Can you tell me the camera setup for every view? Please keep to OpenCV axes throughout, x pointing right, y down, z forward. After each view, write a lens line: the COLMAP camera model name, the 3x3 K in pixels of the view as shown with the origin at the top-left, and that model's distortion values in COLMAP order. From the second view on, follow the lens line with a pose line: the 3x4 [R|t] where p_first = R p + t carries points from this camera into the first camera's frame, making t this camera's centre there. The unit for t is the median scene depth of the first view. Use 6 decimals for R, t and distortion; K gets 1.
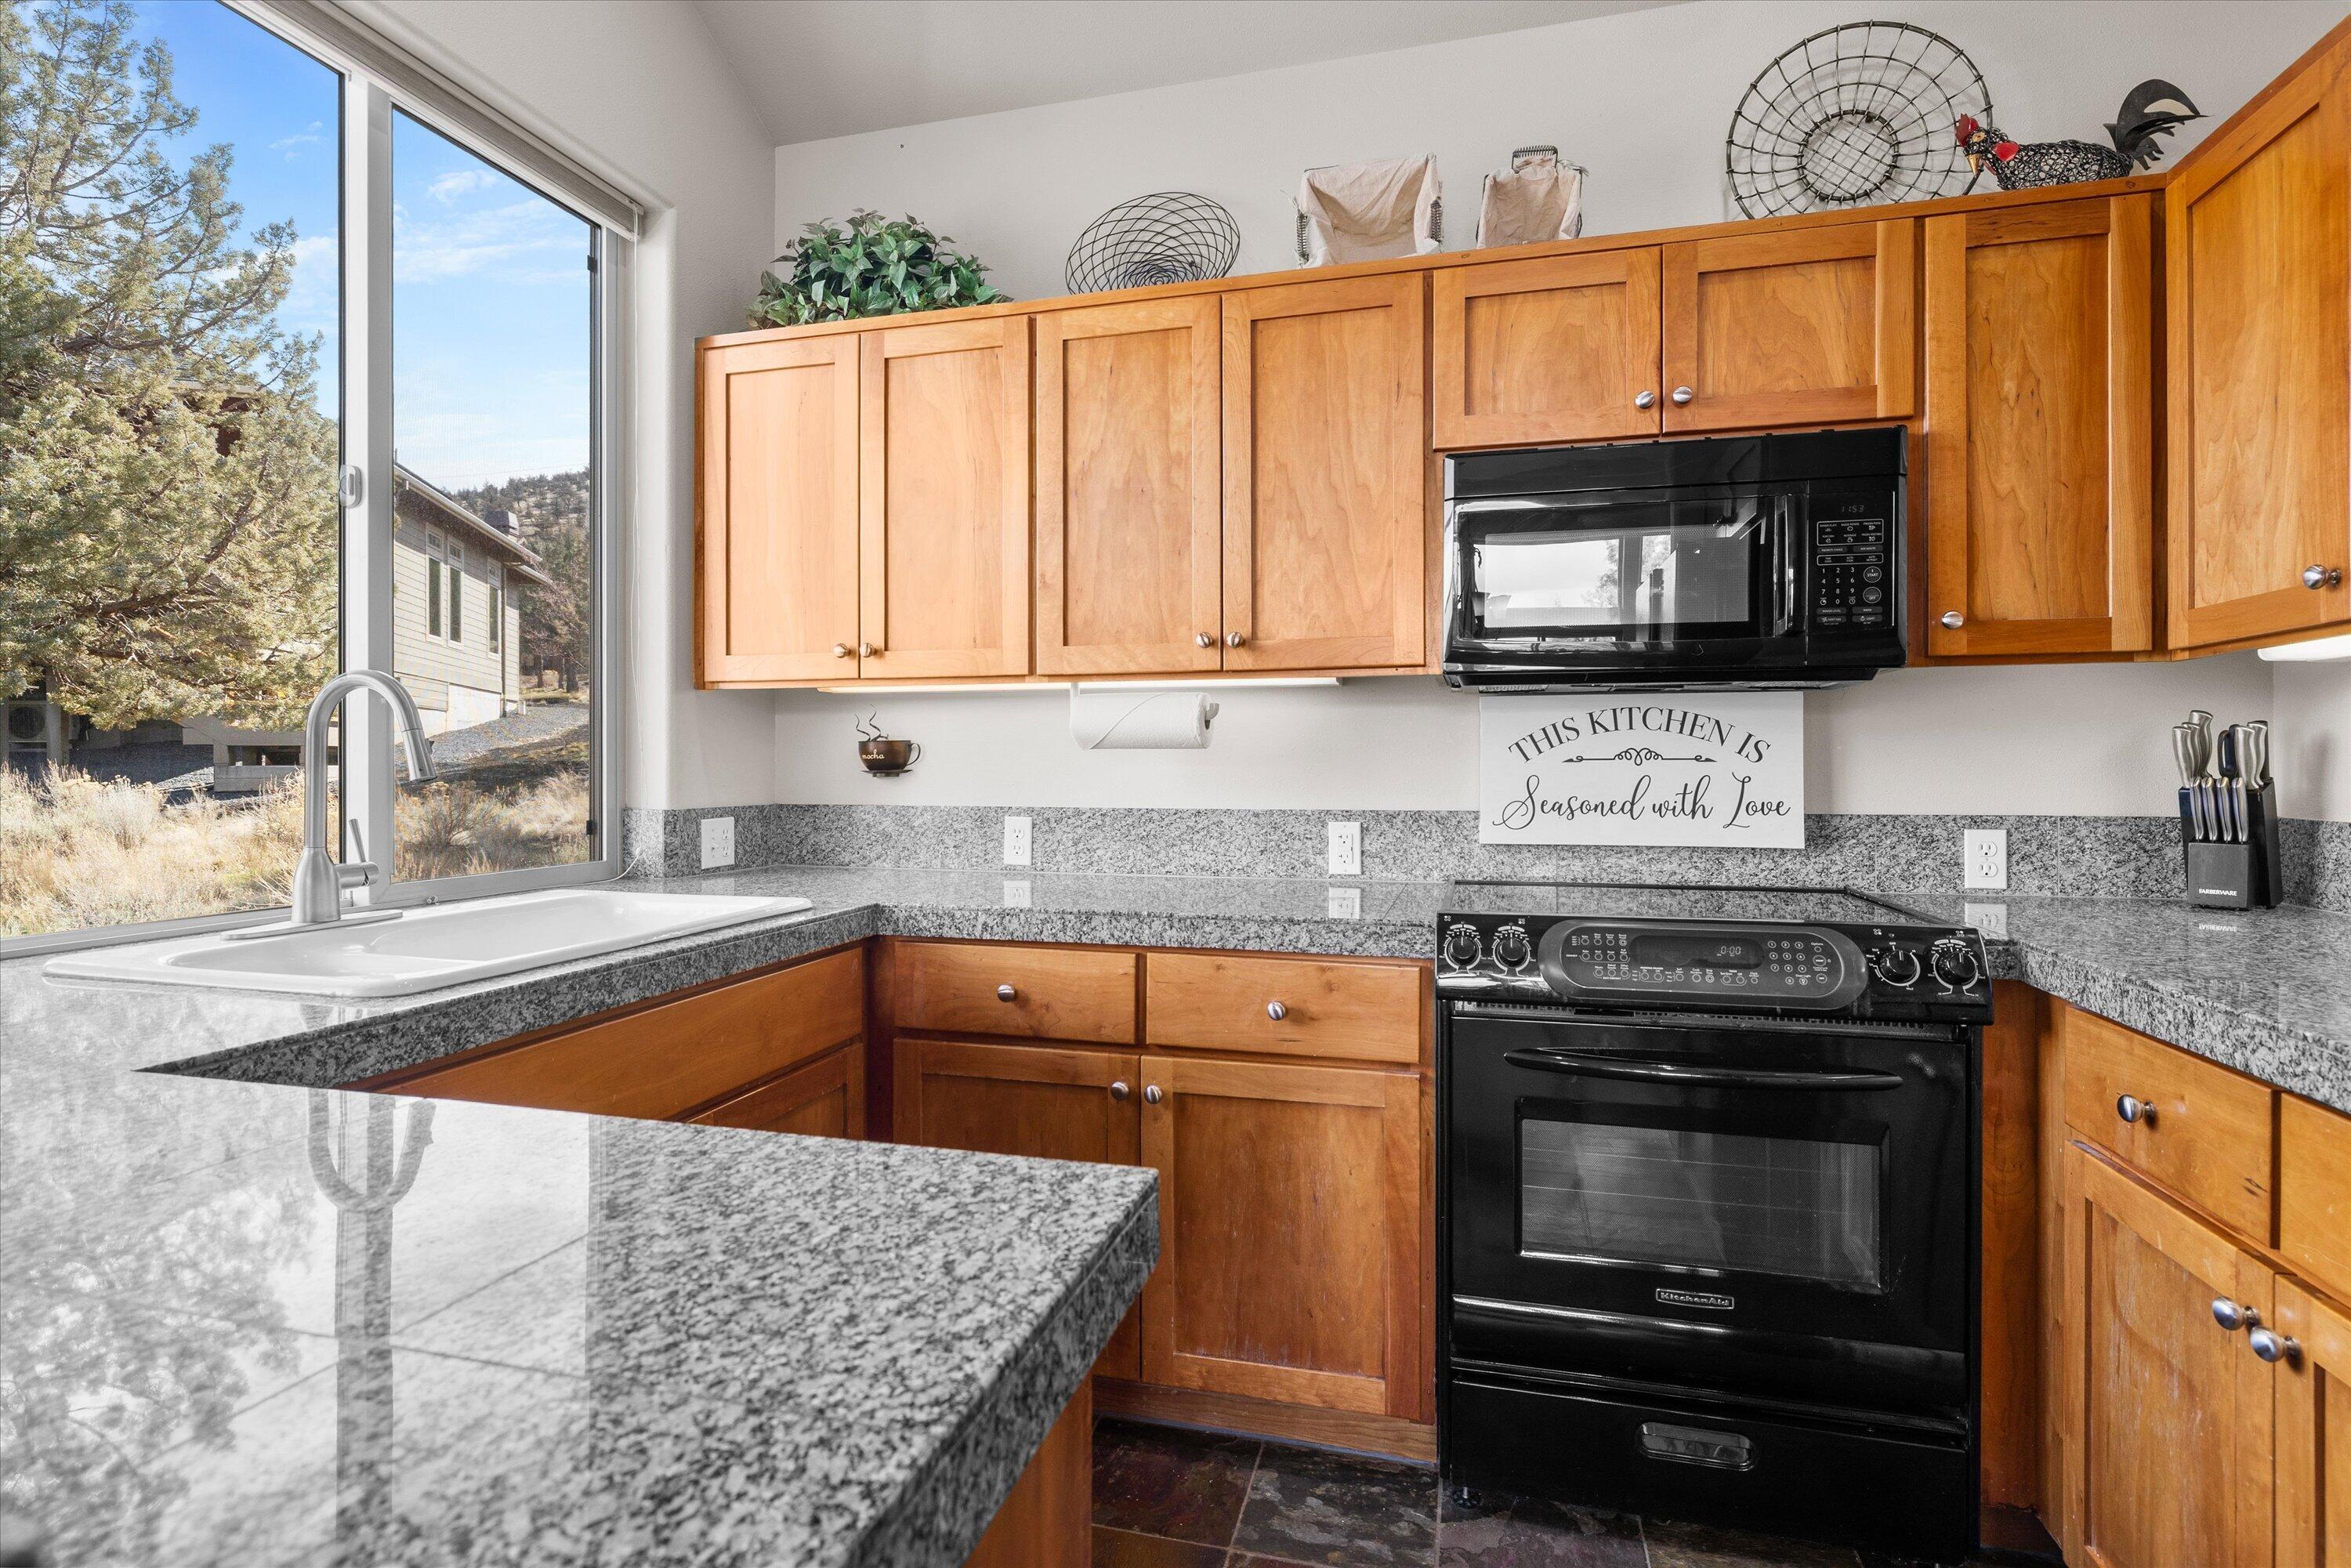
lens RADIAL K [[1149.2, 0, 1185.8], [0, 1149.2, 791.1], [0, 0, 1]] dist [-0.001749, -0.000795]
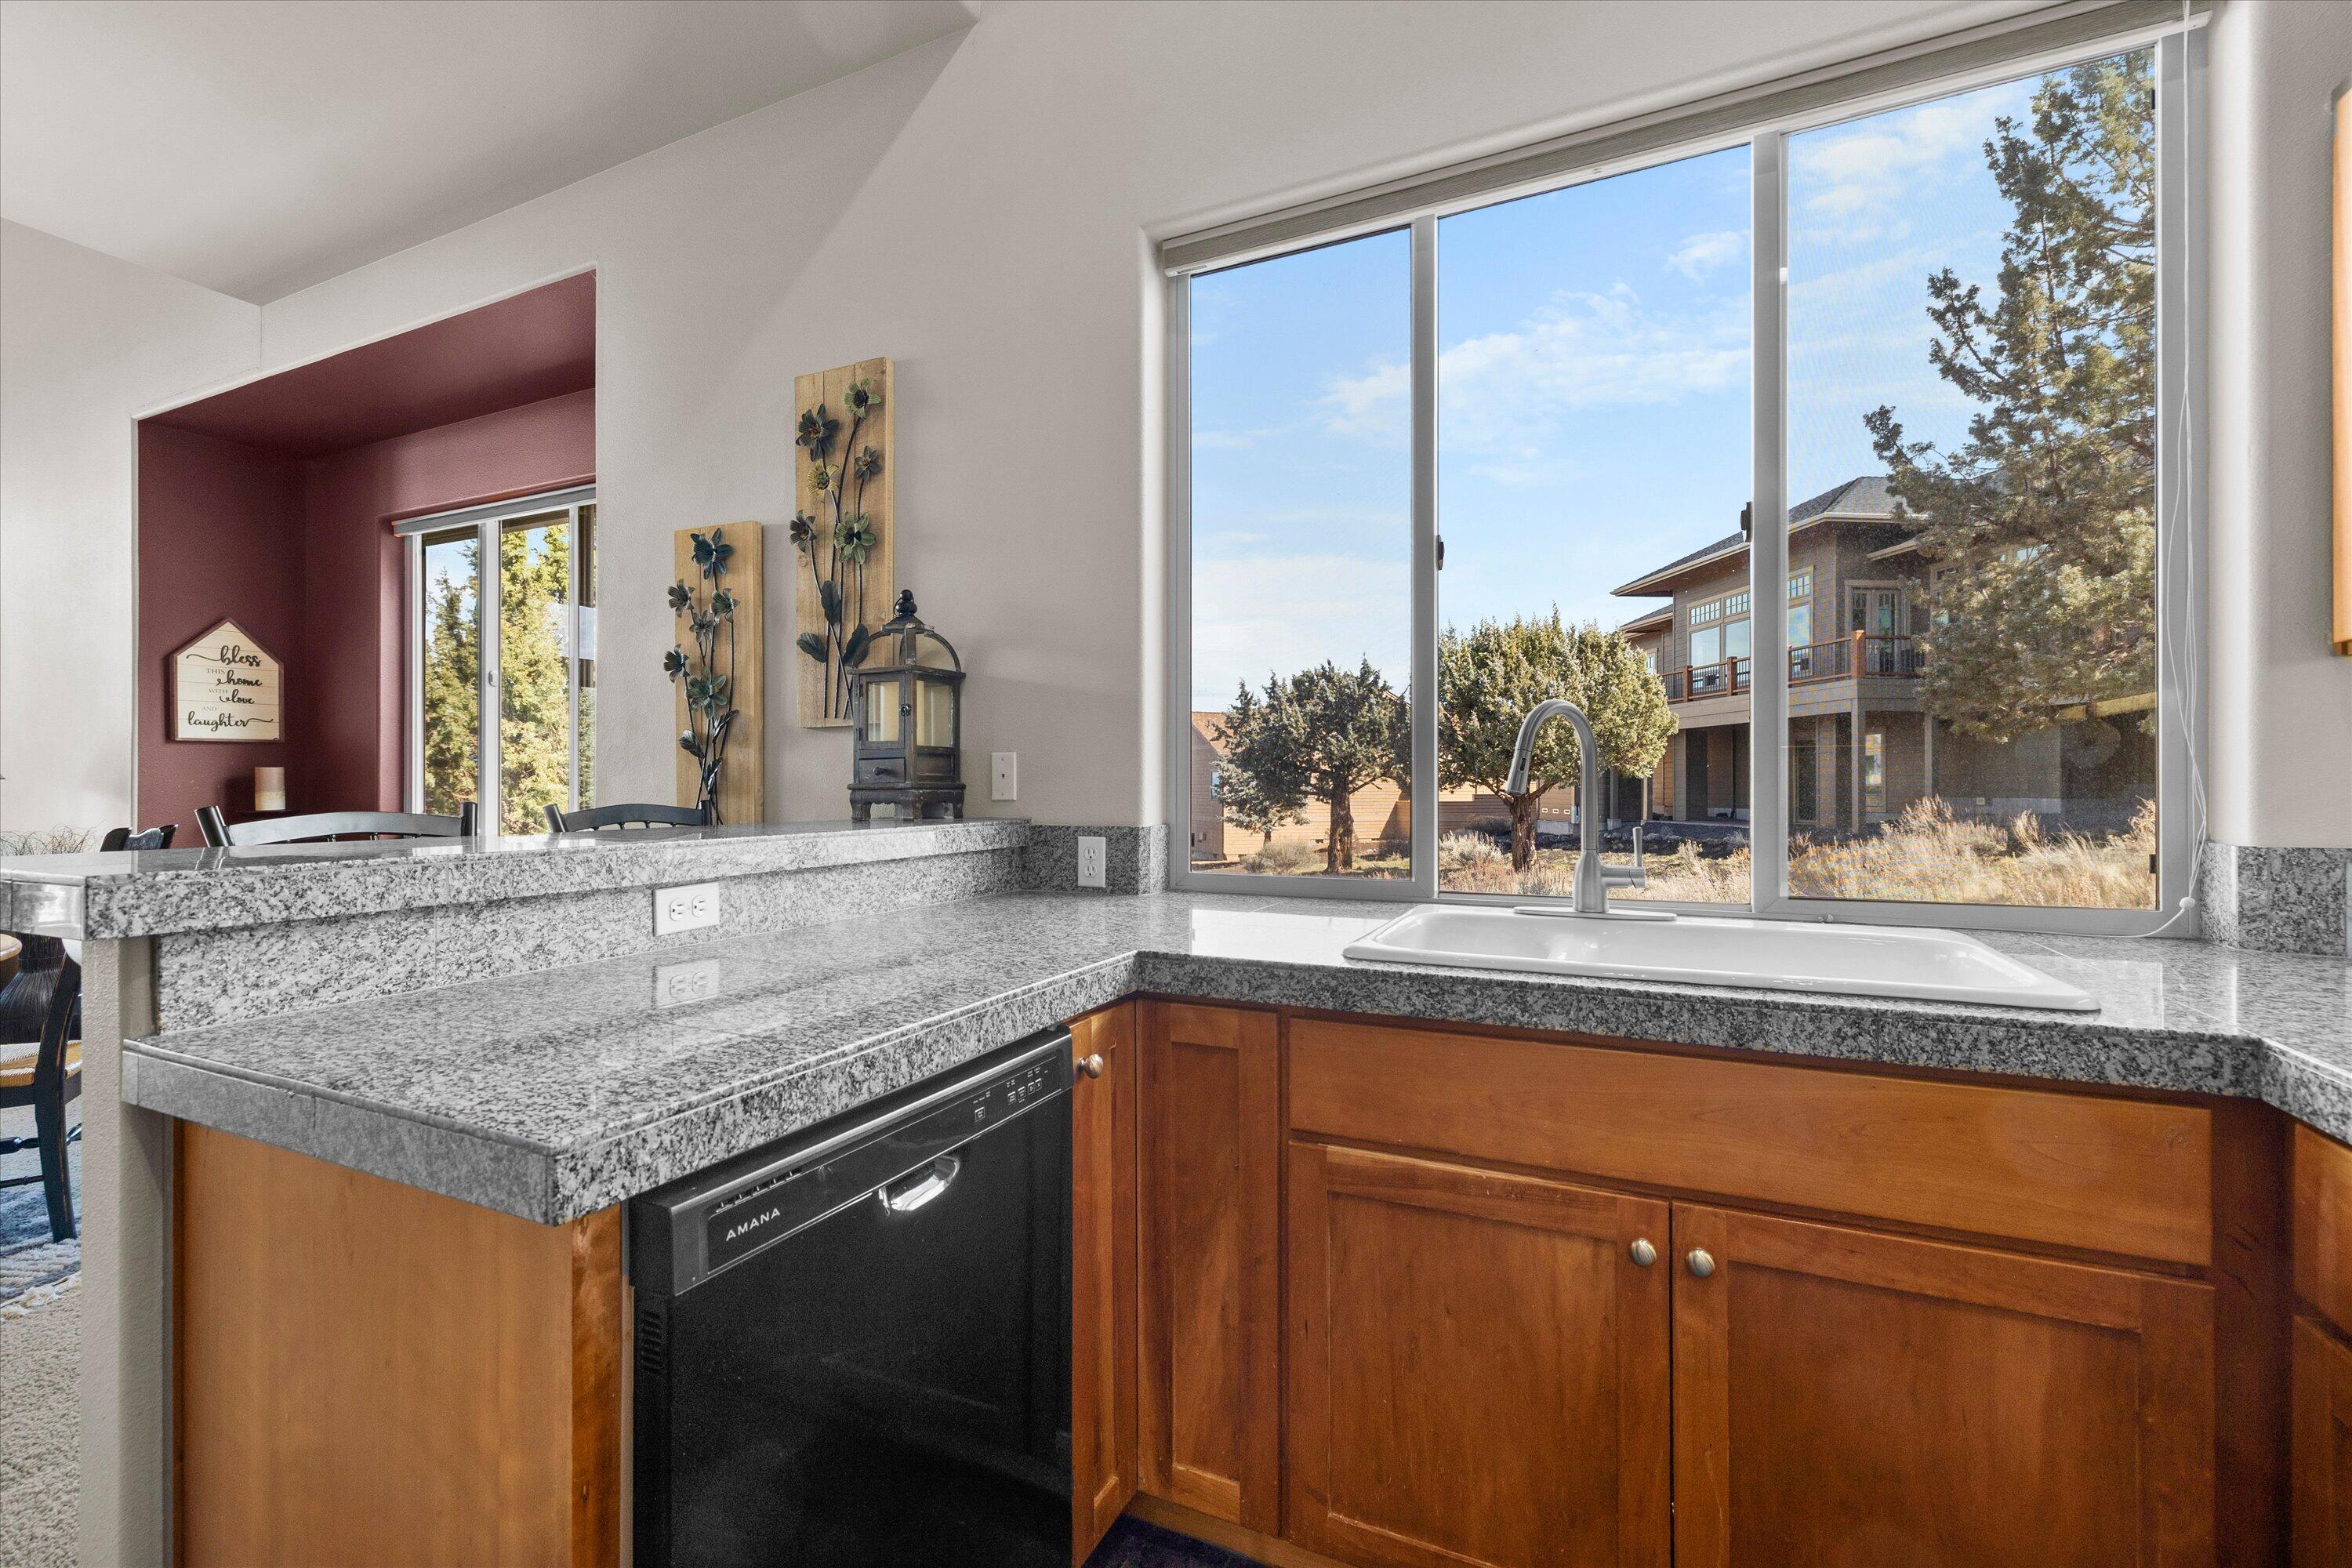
lens RADIAL K [[1010.2, 0, 1180.5], [0, 1010.2, 778.8], [0, 0, 1]] dist [0.001591, 0.000091]
pose [[-0.180589, -0.007345, -0.983531, 0.405141], [-0.020441, 0.999784, -0.003713, -0.013925], [0.983346, 0.019434, -0.180700, 0.864454]]
